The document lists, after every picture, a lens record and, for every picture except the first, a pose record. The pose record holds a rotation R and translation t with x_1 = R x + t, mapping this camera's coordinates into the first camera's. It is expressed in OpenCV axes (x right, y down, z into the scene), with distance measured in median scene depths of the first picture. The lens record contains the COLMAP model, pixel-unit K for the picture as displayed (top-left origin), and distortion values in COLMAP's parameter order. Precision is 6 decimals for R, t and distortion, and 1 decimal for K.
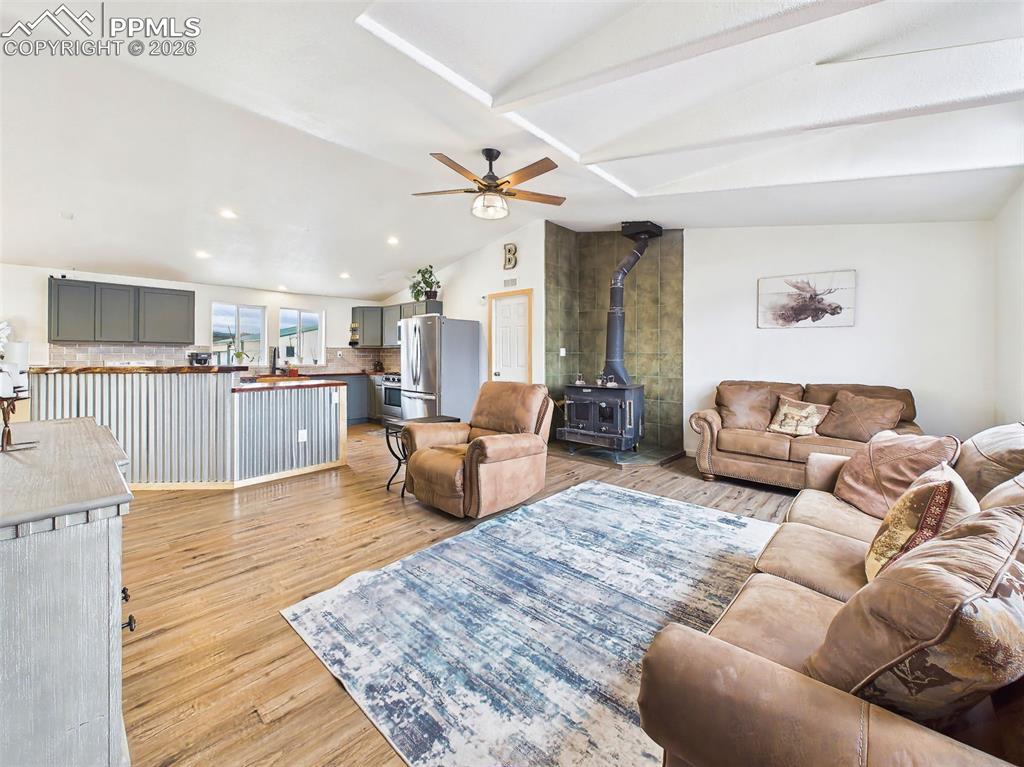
lens RADIAL K [[410.0, 0, 512.6], [0, 410.0, 359.7], [0, 0, 1]] dist [0.000493, 0.000162]
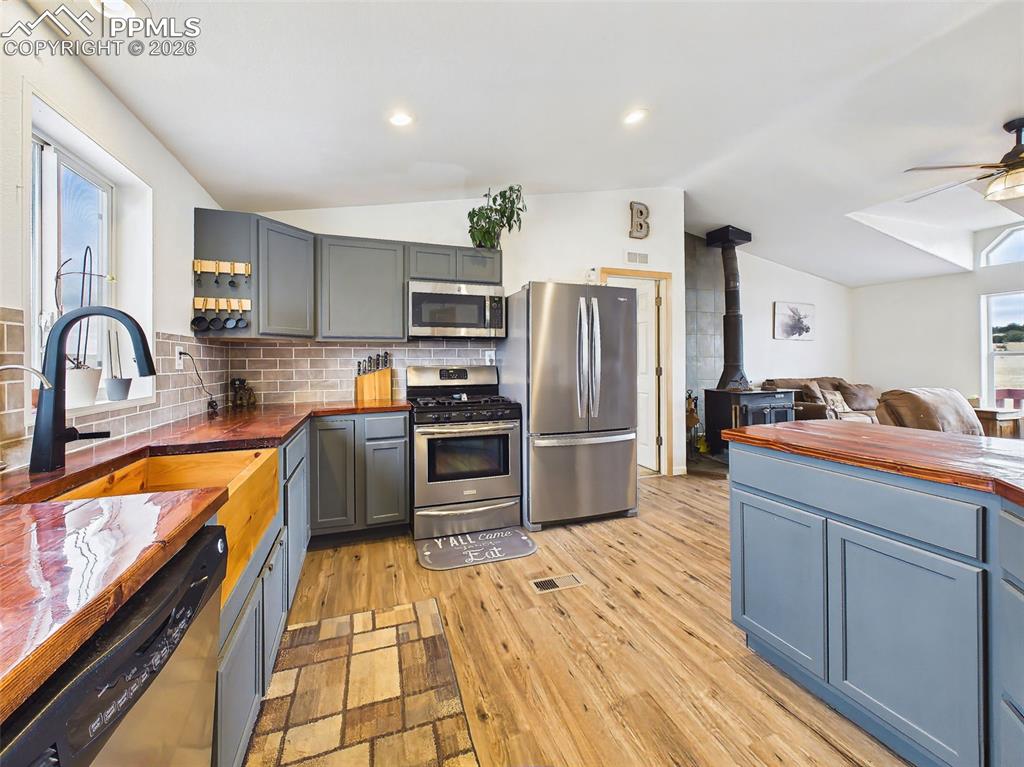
lens RADIAL K [[410.0, 0, 512.6], [0, 410.0, 359.7], [0, 0, 1]] dist [0.000493, 0.000162]
pose [[0.469781, -0.001247, 0.882782, -0.627181], [0.013115, 0.999898, -0.005567, -0.008456], [-0.882685, 0.014193, 0.469750, 0.734481]]
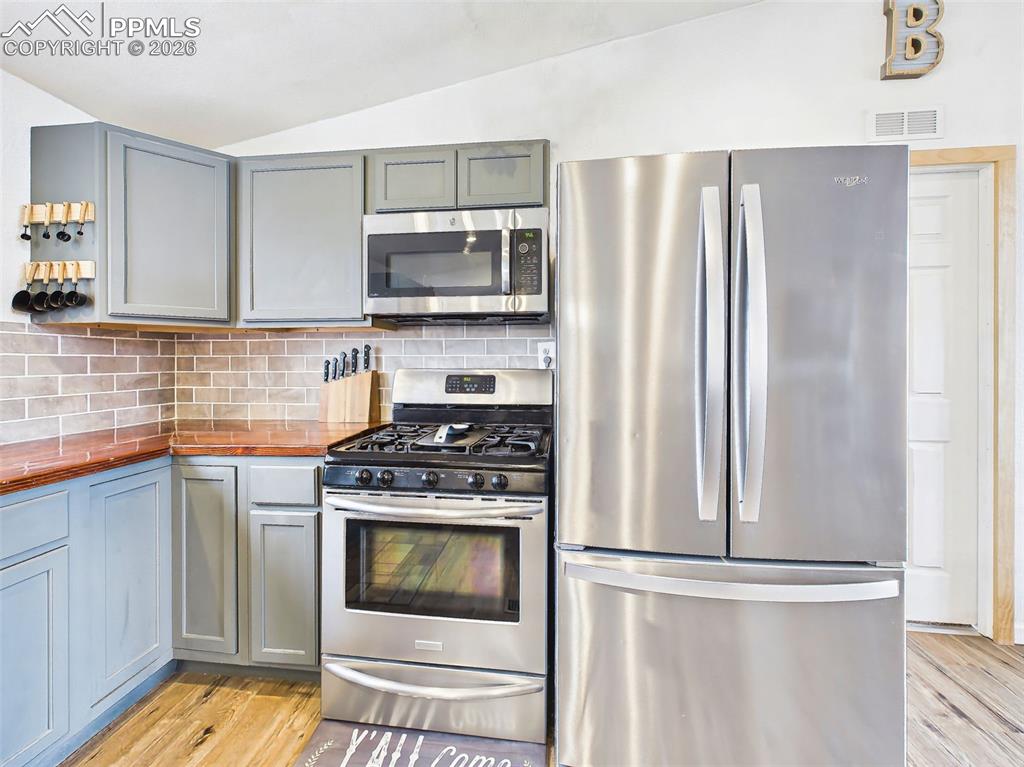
lens RADIAL K [[410.0, 0, 512.6], [0, 410.0, 359.7], [0, 0, 1]] dist [0.000493, 0.000162]
pose [[0.808945, -0.002976, 0.587876, -0.362694], [0.006465, 0.999972, -0.003834, -0.009866], [-0.587848, 0.006902, 0.808942, 0.790266]]
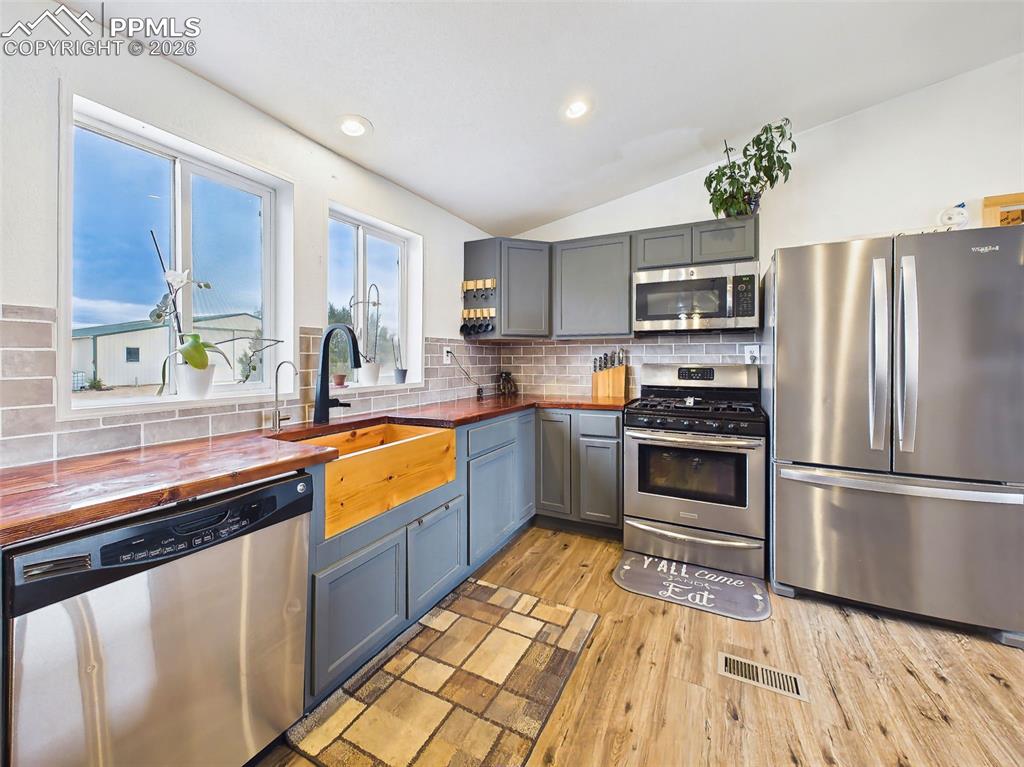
lens RADIAL K [[410.0, 0, 512.6], [0, 410.0, 359.7], [0, 0, 1]] dist [0.000493, 0.000162]
pose [[0.962827, -0.003261, 0.270100, -0.518597], [0.004426, 0.999983, -0.003704, -0.008487], [-0.270083, 0.004762, 0.962825, 0.675166]]
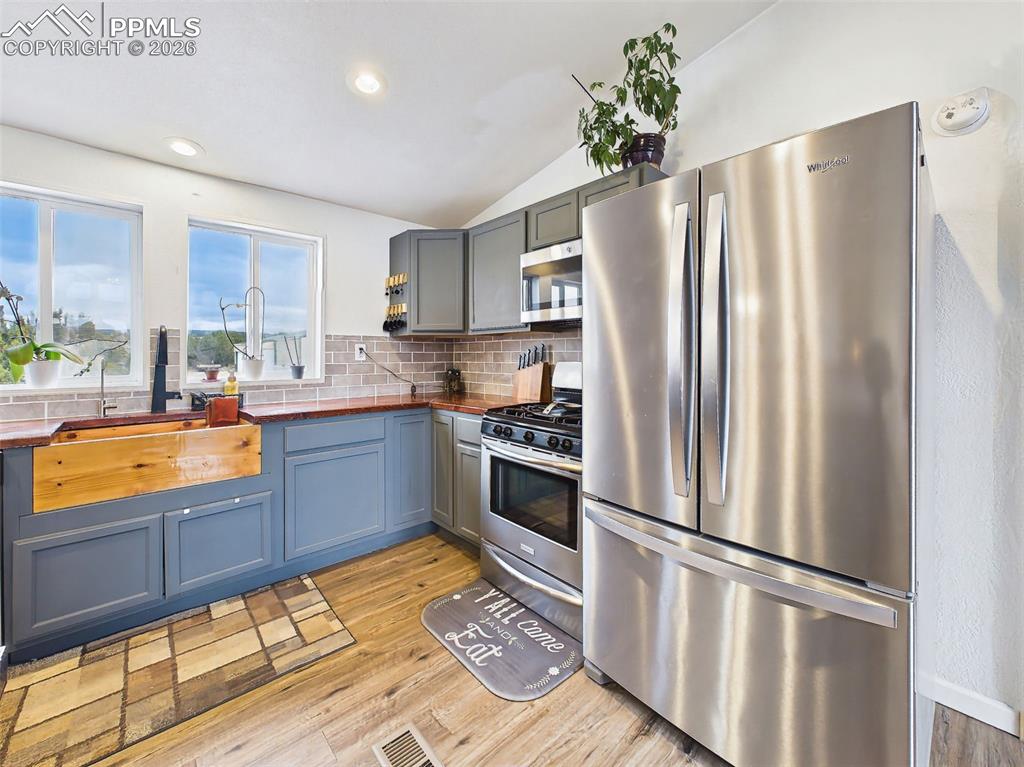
lens RADIAL K [[413.5, 0, 508.7], [0, 413.5, 356.2], [0, 0, 1]] dist [0.000995, 0.000028]
pose [[0.995383, -0.003031, -0.095937, -0.267706], [0.002732, 0.999991, -0.003249, -0.009040], [0.095946, 0.002972, 0.995382, 0.685205]]
